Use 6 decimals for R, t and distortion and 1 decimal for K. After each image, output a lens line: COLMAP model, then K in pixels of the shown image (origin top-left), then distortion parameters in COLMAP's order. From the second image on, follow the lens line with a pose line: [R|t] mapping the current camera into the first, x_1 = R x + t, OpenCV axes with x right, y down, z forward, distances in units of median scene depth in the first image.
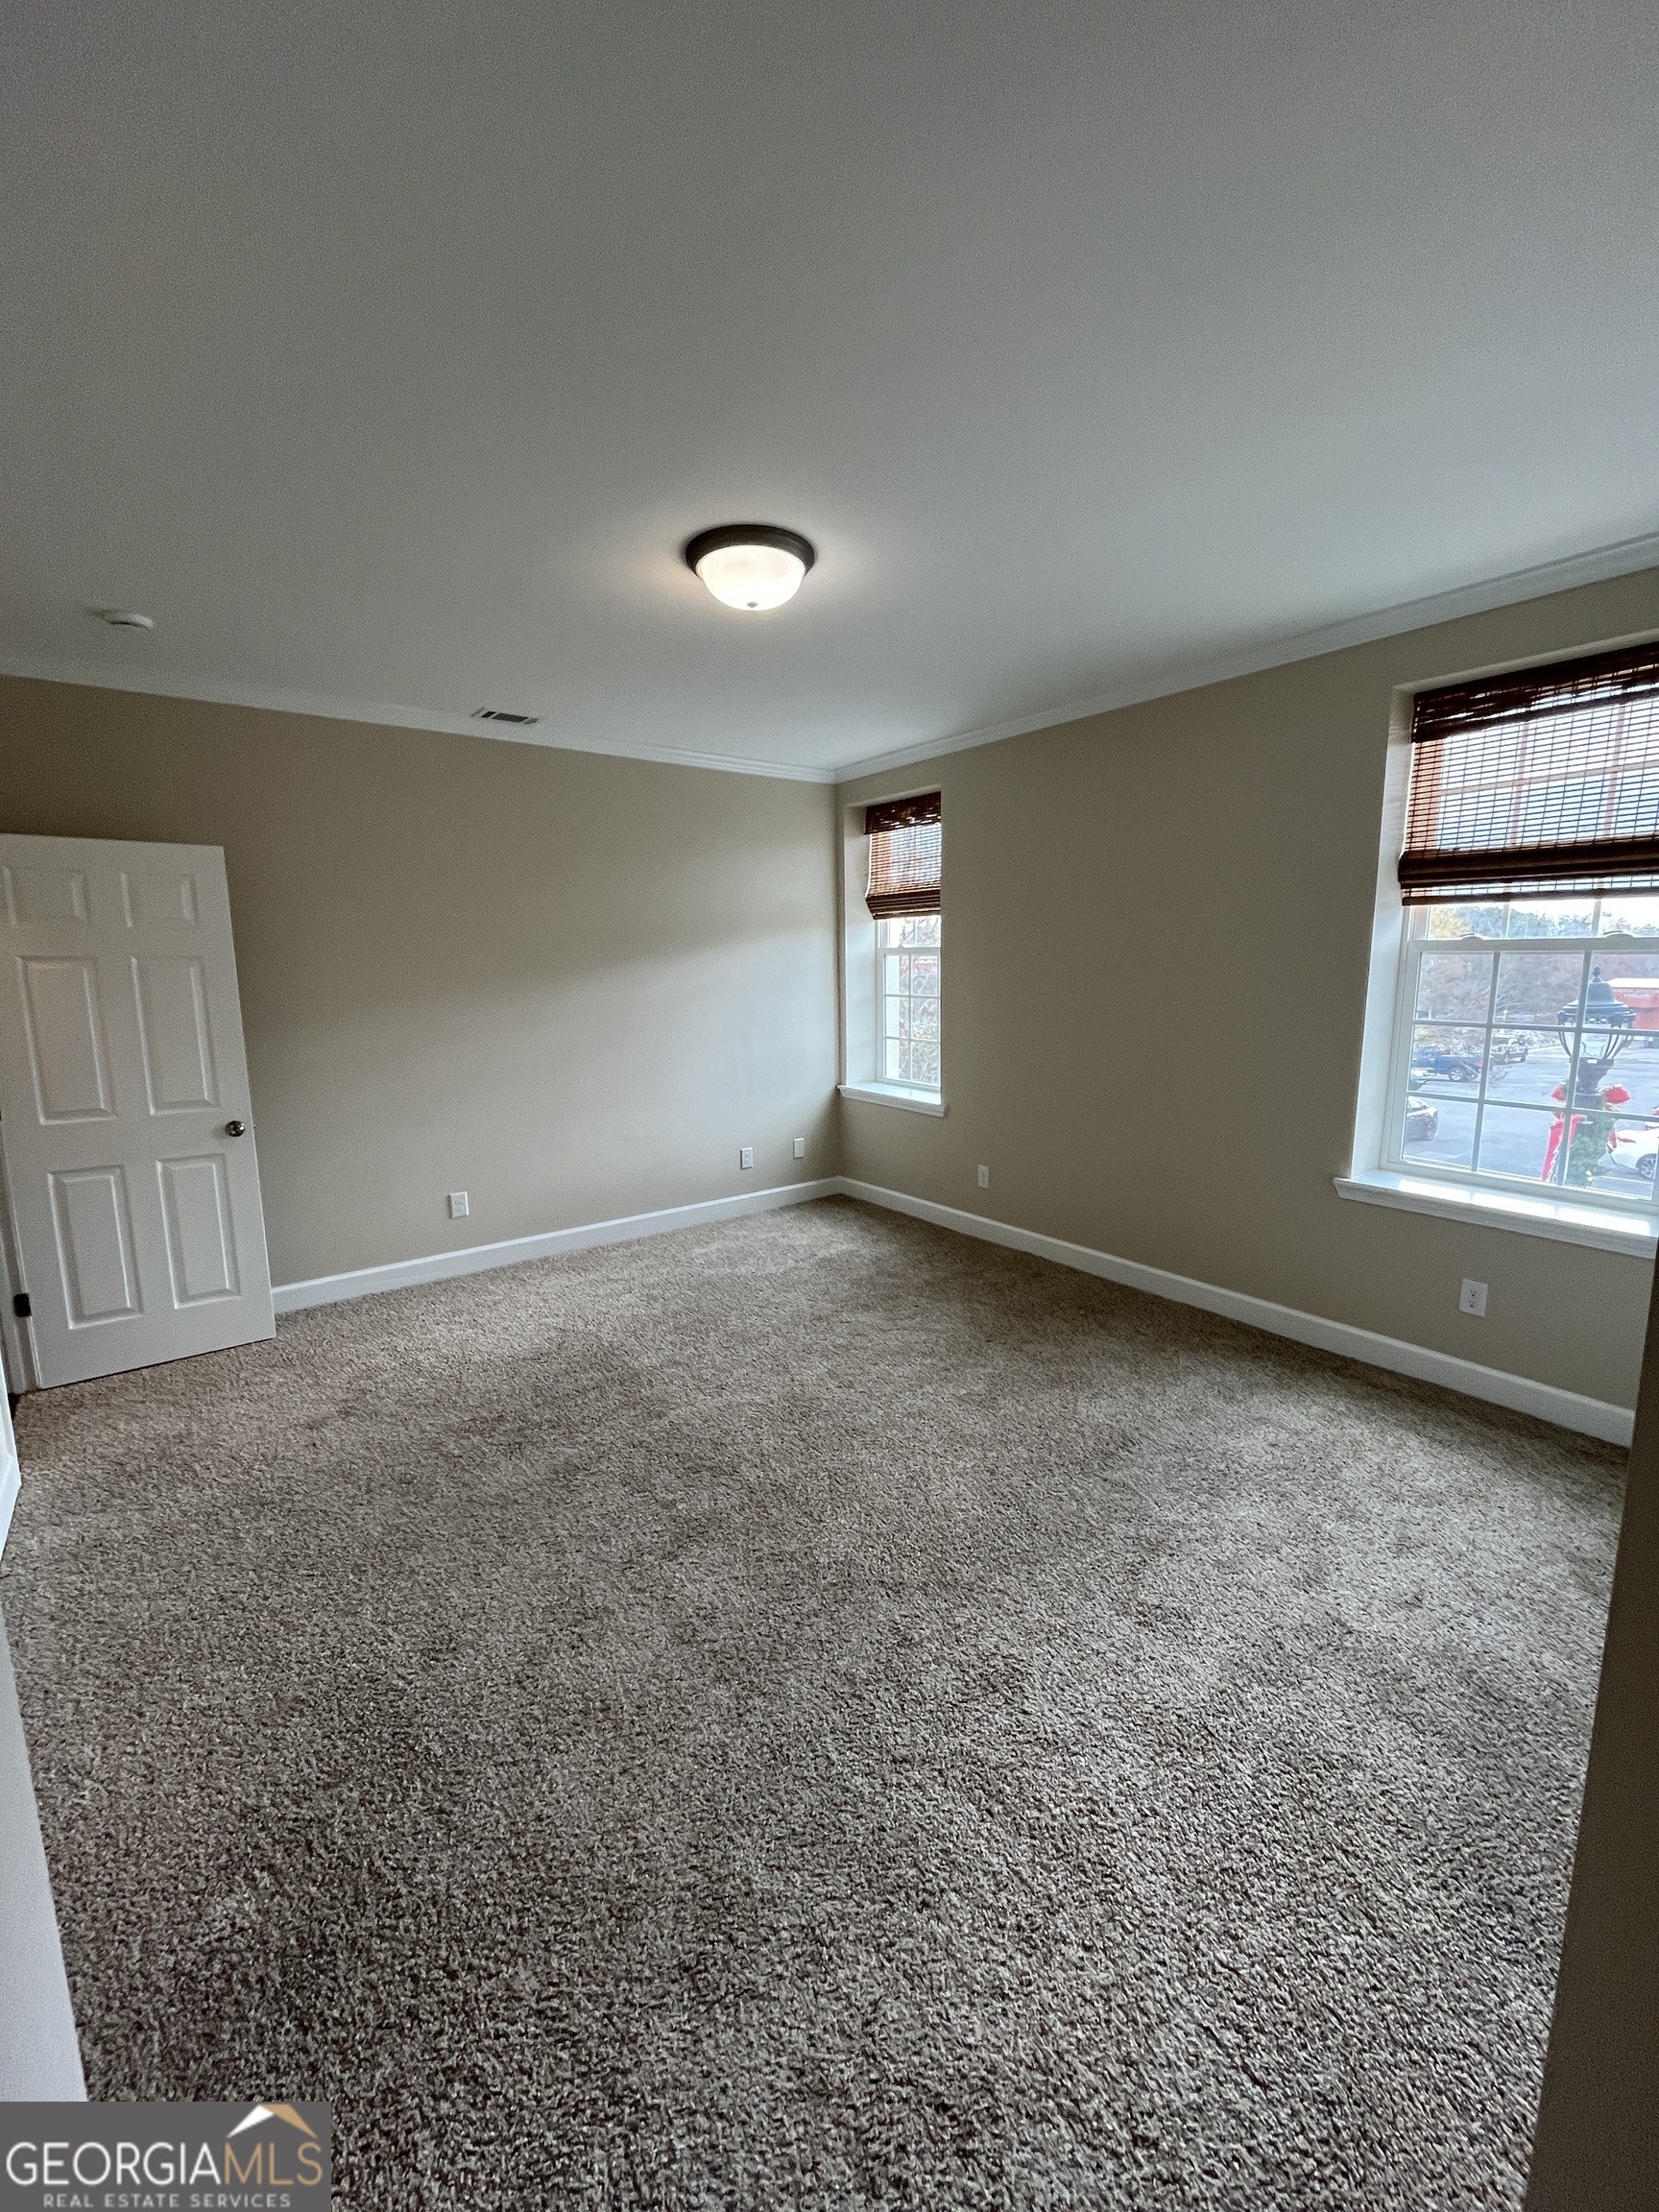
lens RADIAL K [[895.0, 0, 833.2], [0, 895.0, 1101.1], [0, 0, 1]] dist [0.004903, 0.000611]
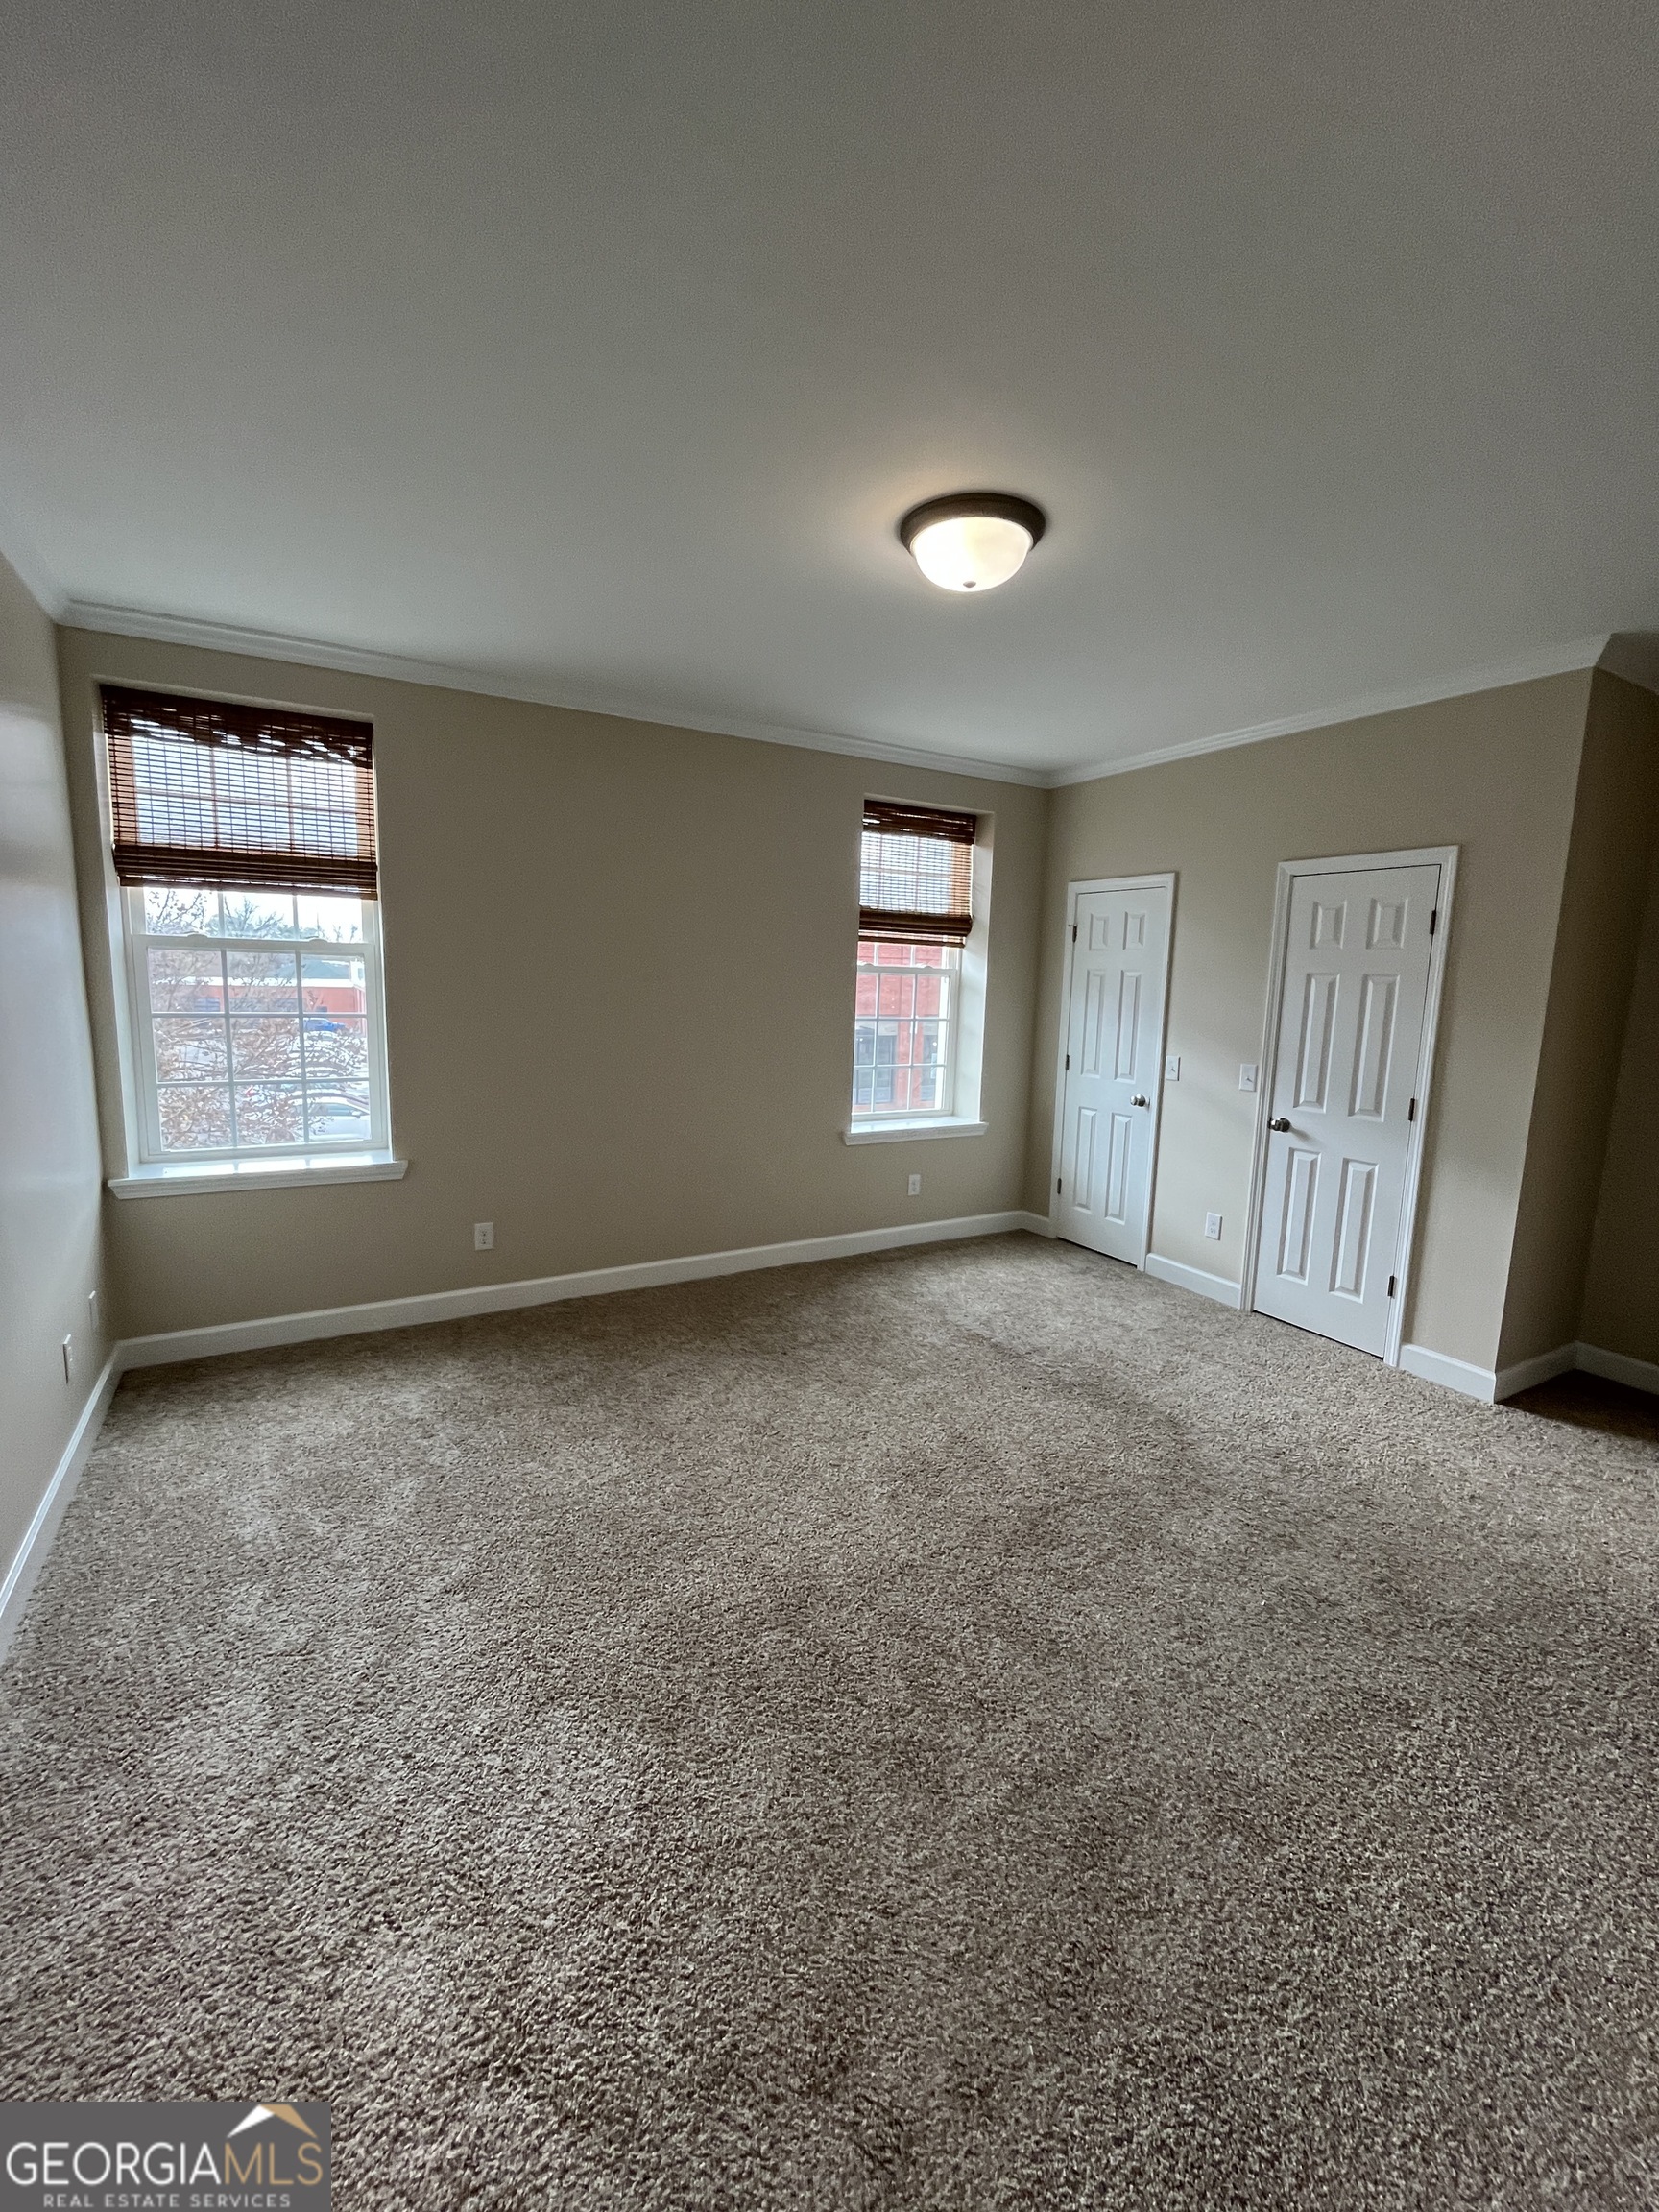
lens RADIAL K [[895.0, 0, 831.3], [0, 895.0, 1104.9], [0, 0, 1]] dist [0.004903, 0.000611]
pose [[0.127269, -0.137126, 0.982344, -0.630695], [0.123637, 0.984866, 0.121460, -0.101119], [-0.984132, 0.105996, 0.142297, 0.632837]]
